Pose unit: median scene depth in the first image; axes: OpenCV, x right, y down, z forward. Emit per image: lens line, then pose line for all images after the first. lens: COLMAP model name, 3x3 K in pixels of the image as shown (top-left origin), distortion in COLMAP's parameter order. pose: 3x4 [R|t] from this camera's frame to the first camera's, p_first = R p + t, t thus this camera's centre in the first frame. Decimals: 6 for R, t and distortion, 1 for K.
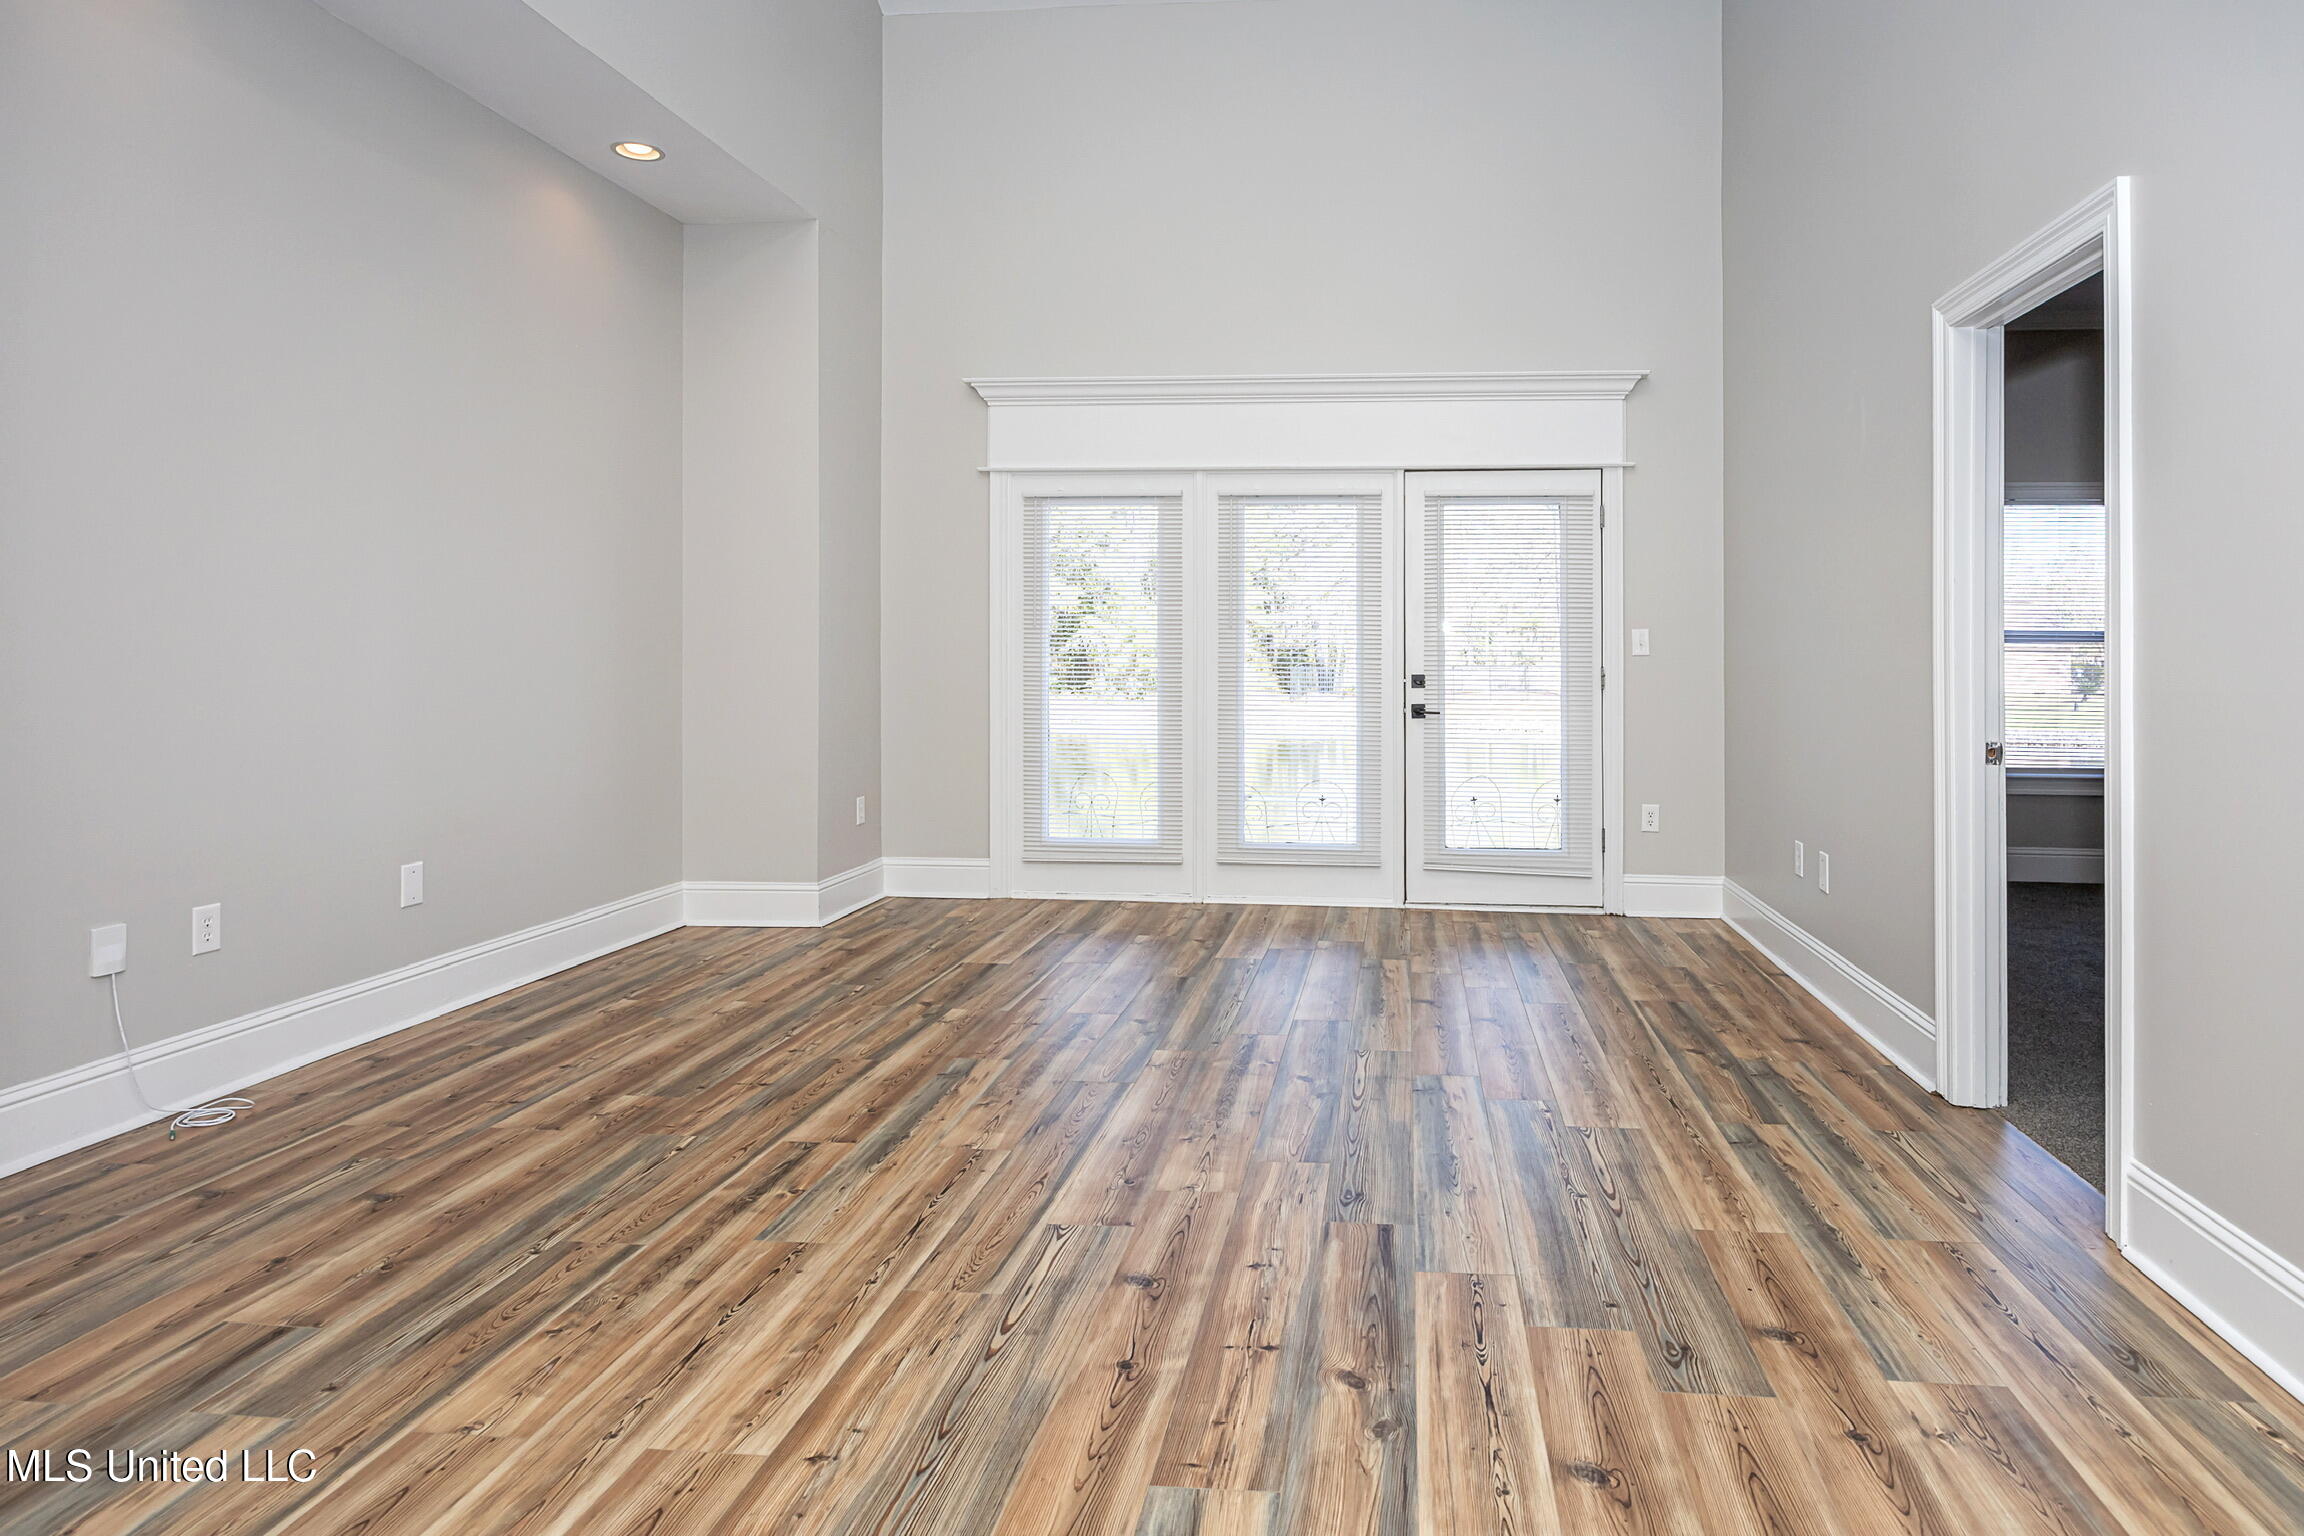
lens RADIAL K [[1331.2, 0, 1340.1], [0, 1331.2, 650.8], [0, 0, 1]] dist [-0.000437, -0.000790]
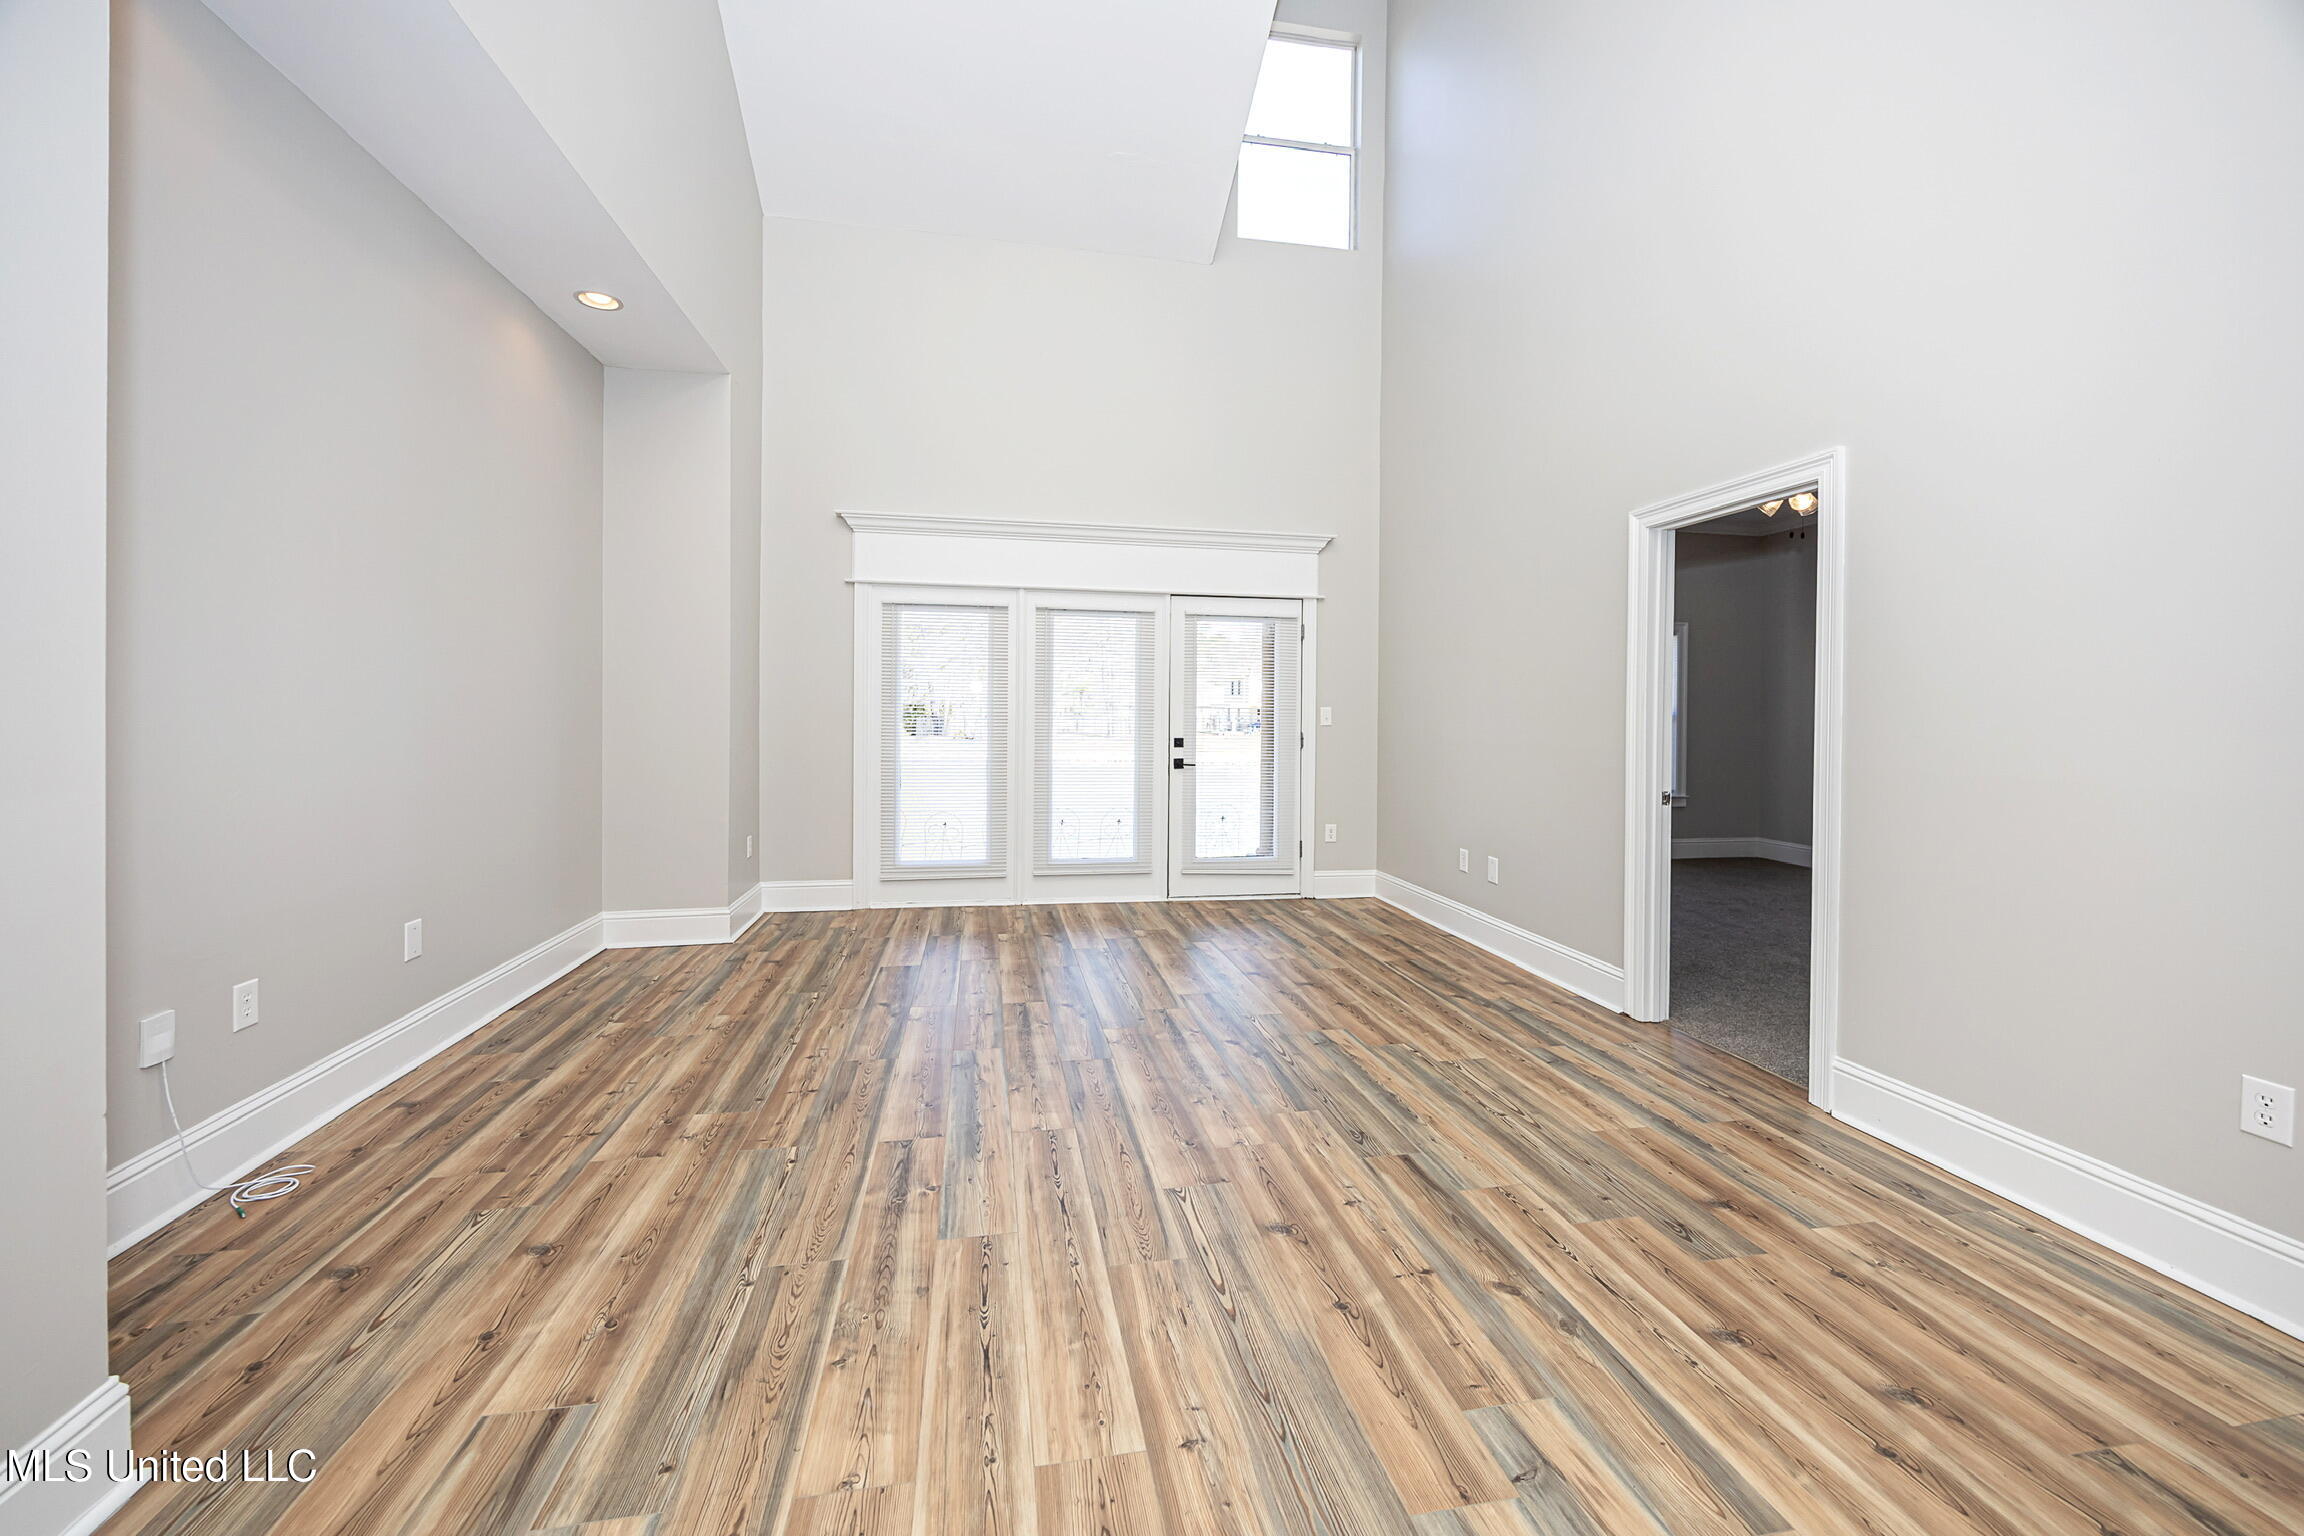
lens RADIAL K [[886.4, 0, 1182.4], [0, 886.4, 718.4], [0, 0, 1]] dist [0.000405, 0.000123]
pose [[0.961358, 0.002933, 0.275286, -0.245358], [-0.006851, 0.999888, 0.013273, -0.019577], [-0.275216, -0.014646, 0.961271, 0.100213]]
